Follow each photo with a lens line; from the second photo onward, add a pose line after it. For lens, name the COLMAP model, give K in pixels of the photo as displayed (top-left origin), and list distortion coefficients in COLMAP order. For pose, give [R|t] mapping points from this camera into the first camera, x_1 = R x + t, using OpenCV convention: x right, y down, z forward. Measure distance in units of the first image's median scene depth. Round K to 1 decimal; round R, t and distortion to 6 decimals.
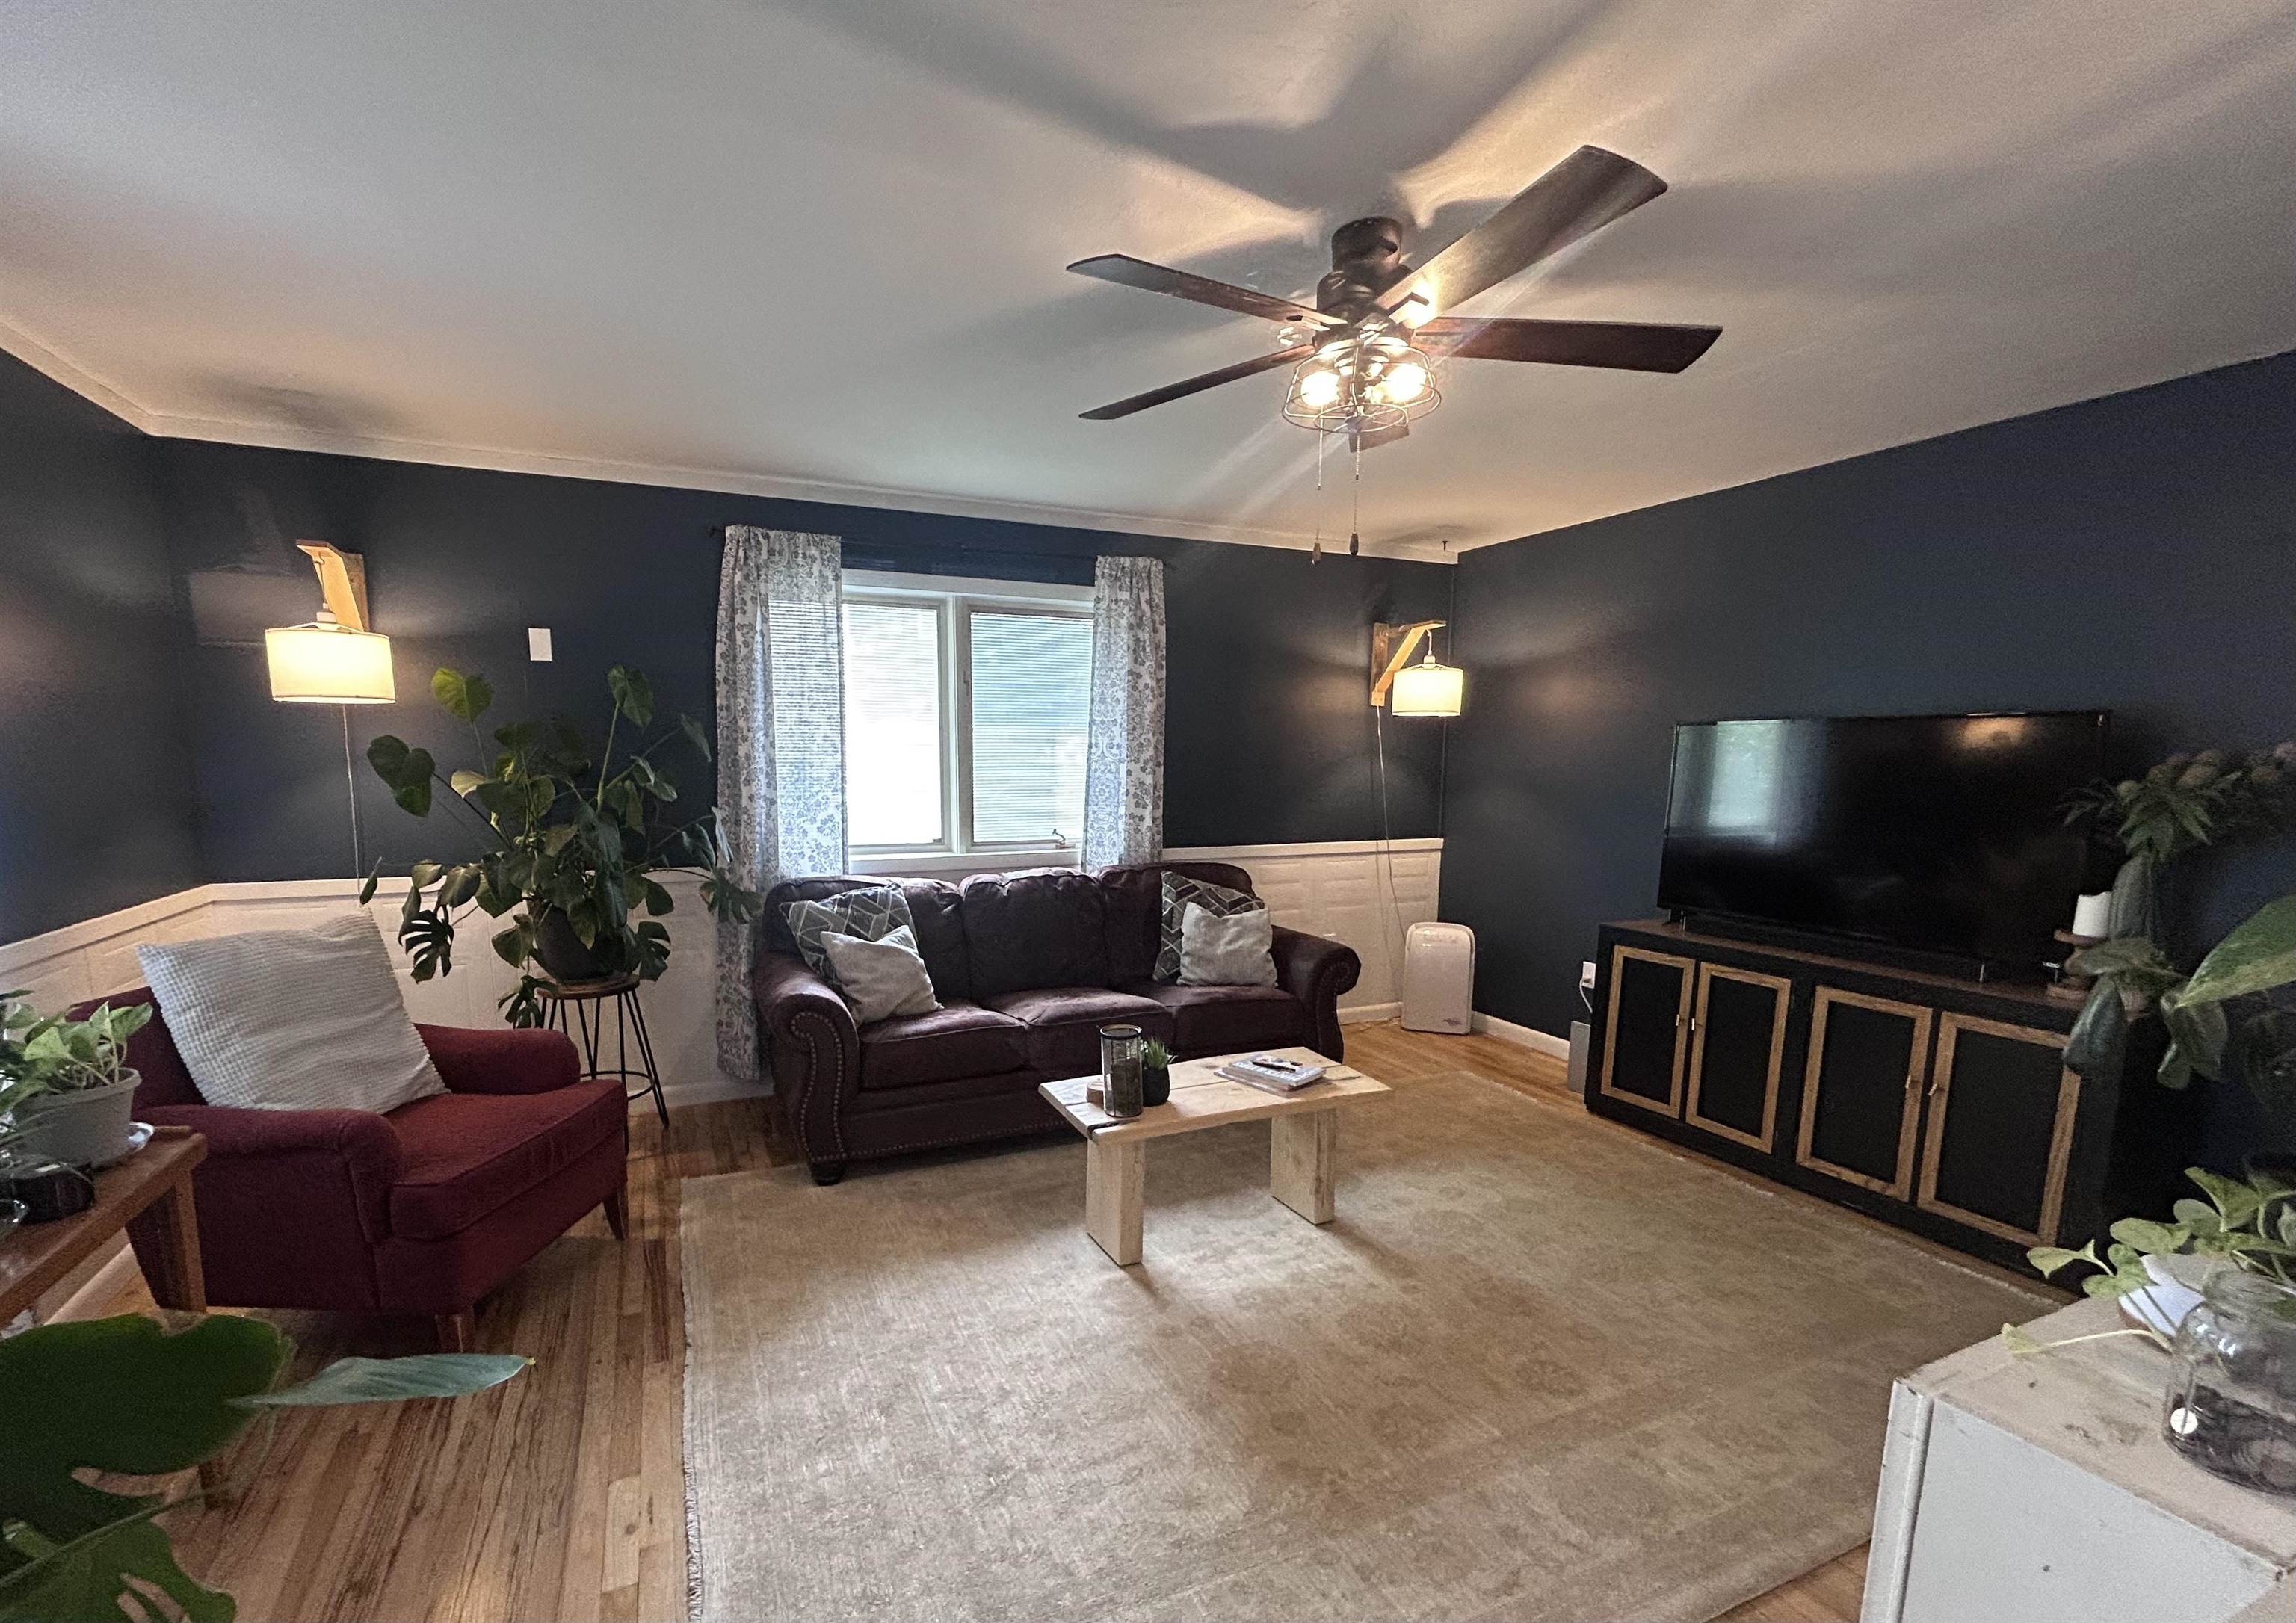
lens RADIAL K [[969.8, 0, 1062.9], [0, 969.8, 901.3], [0, 0, 1]] dist [0.000570, -0.000057]
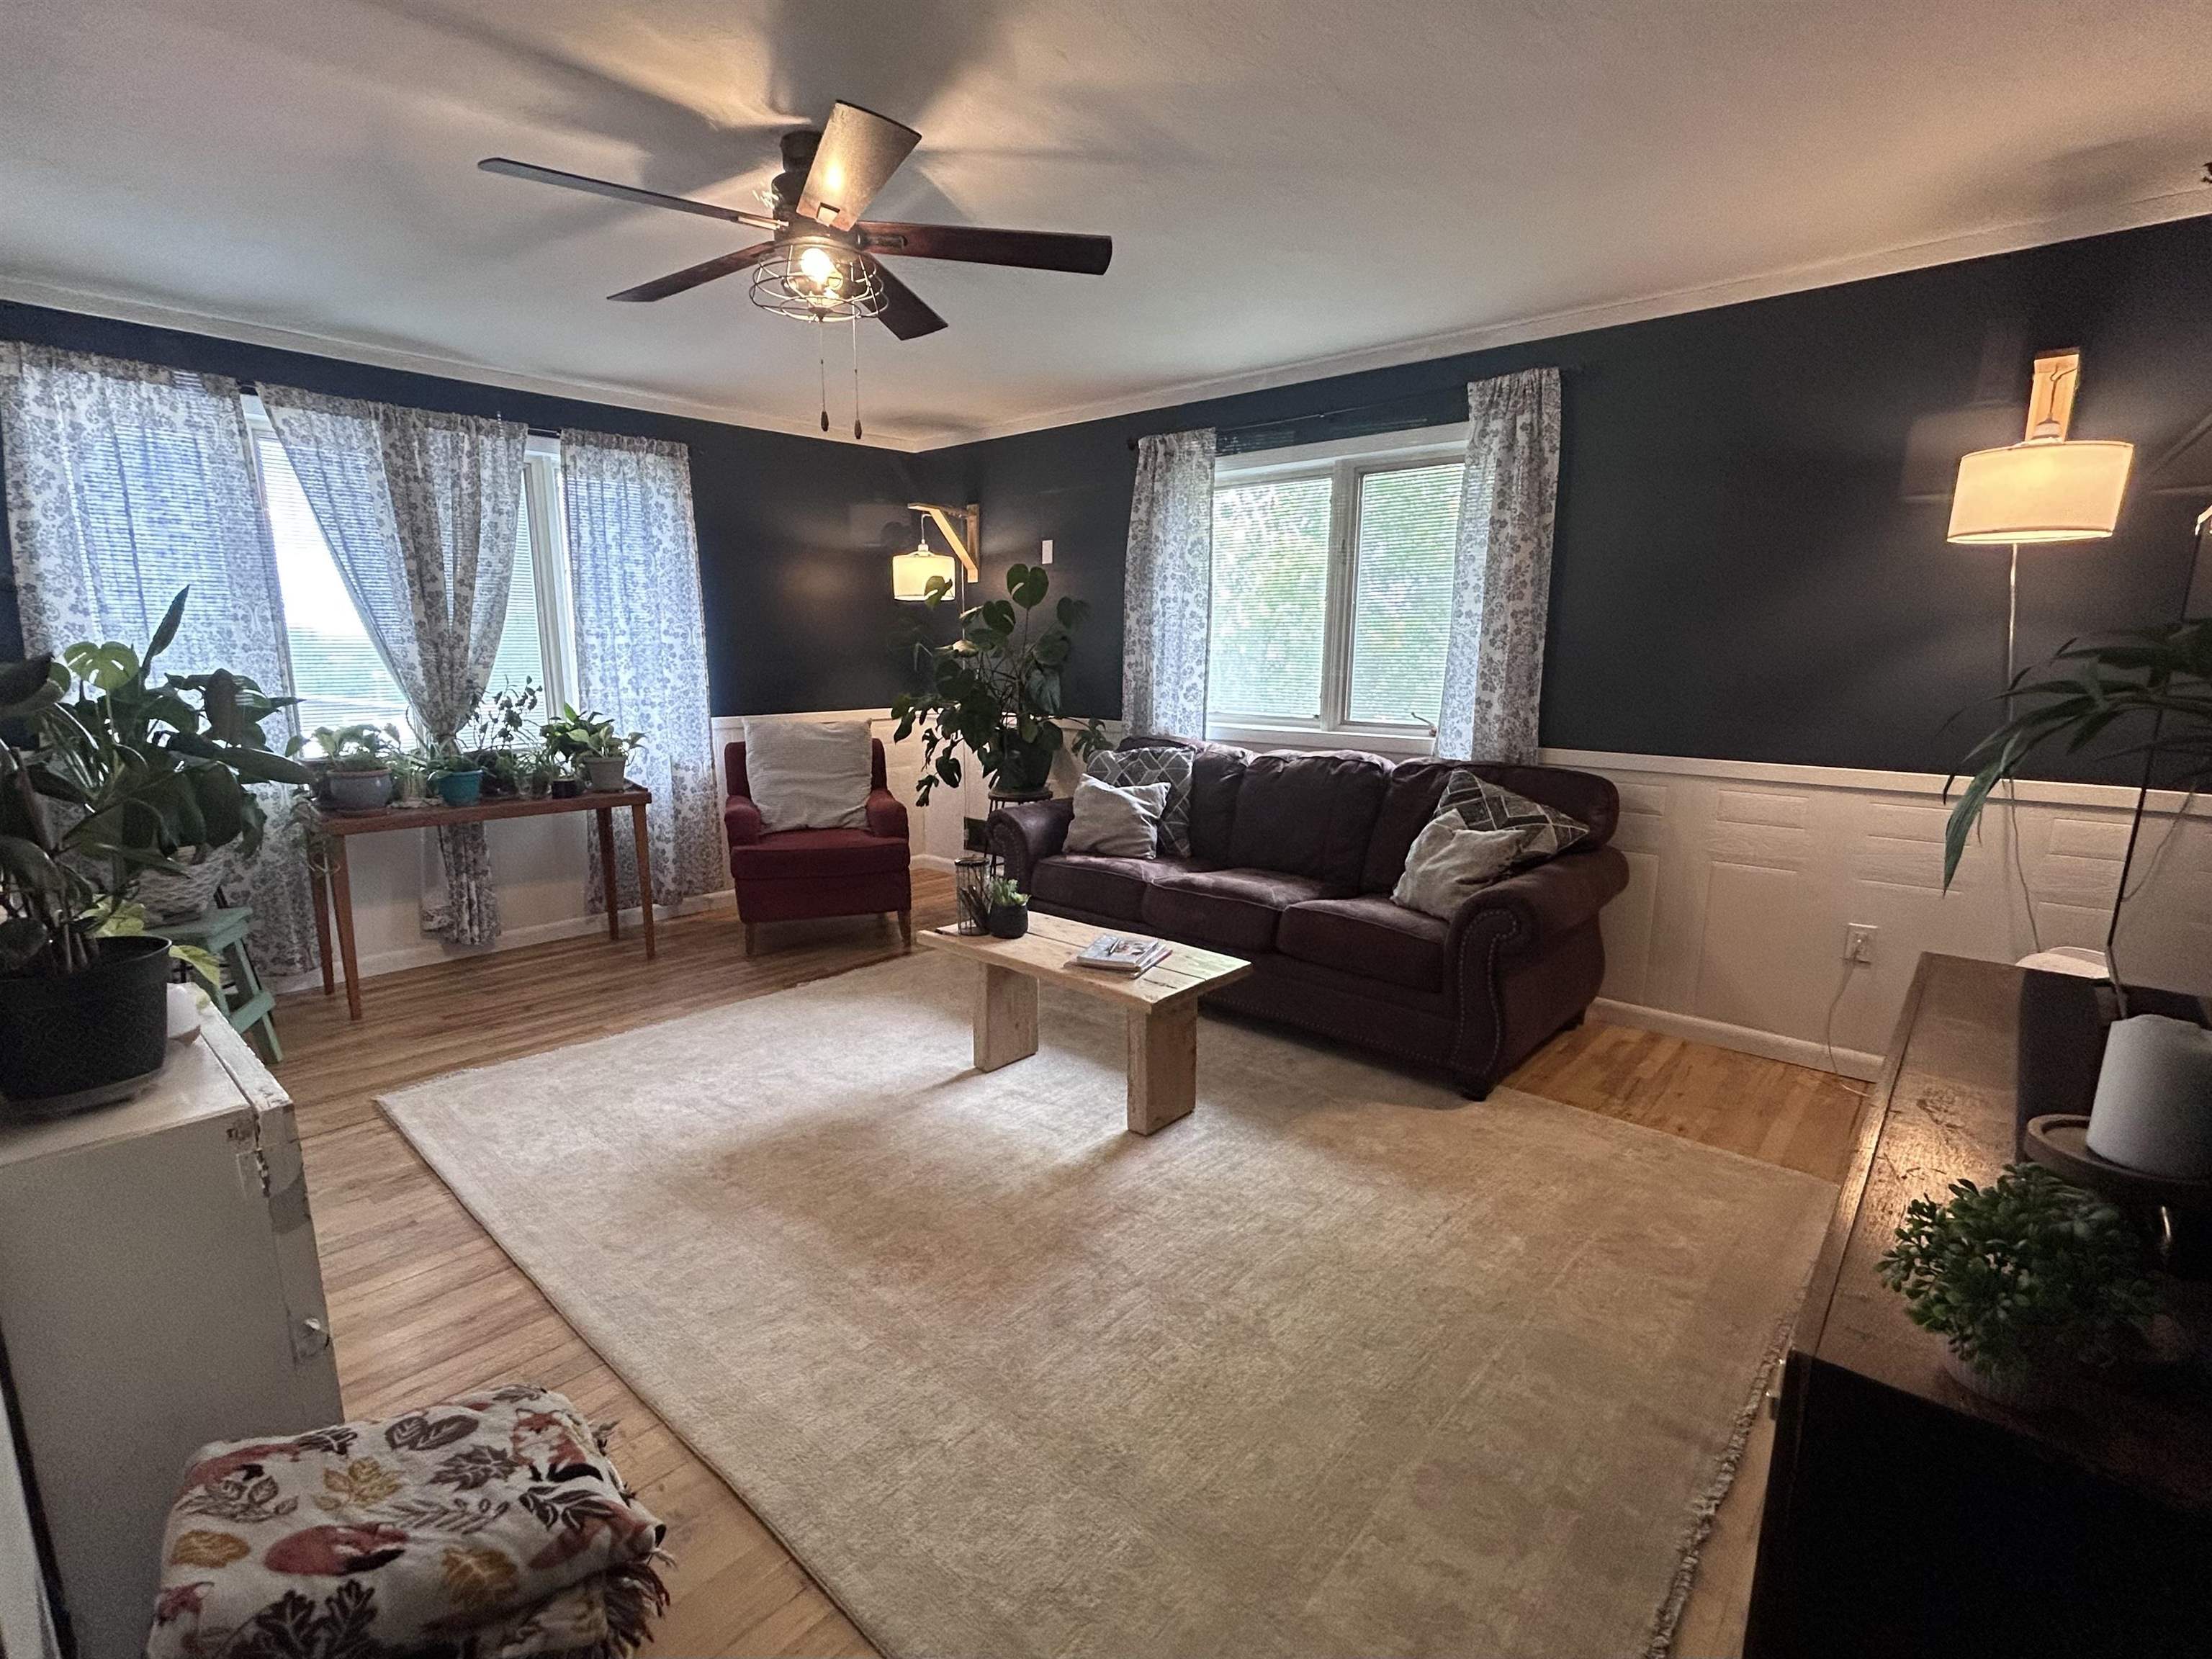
lens RADIAL K [[1020.7, 0, 1103.6], [0, 1020.7, 834.5], [0, 0, 1]] dist [-0.002290, -0.000202]
pose [[0.445887, 0.164022, -0.879933, 0.772412], [-0.133277, 0.984274, 0.115936, -0.038883], [0.885111, 0.065581, 0.460736, 0.371379]]
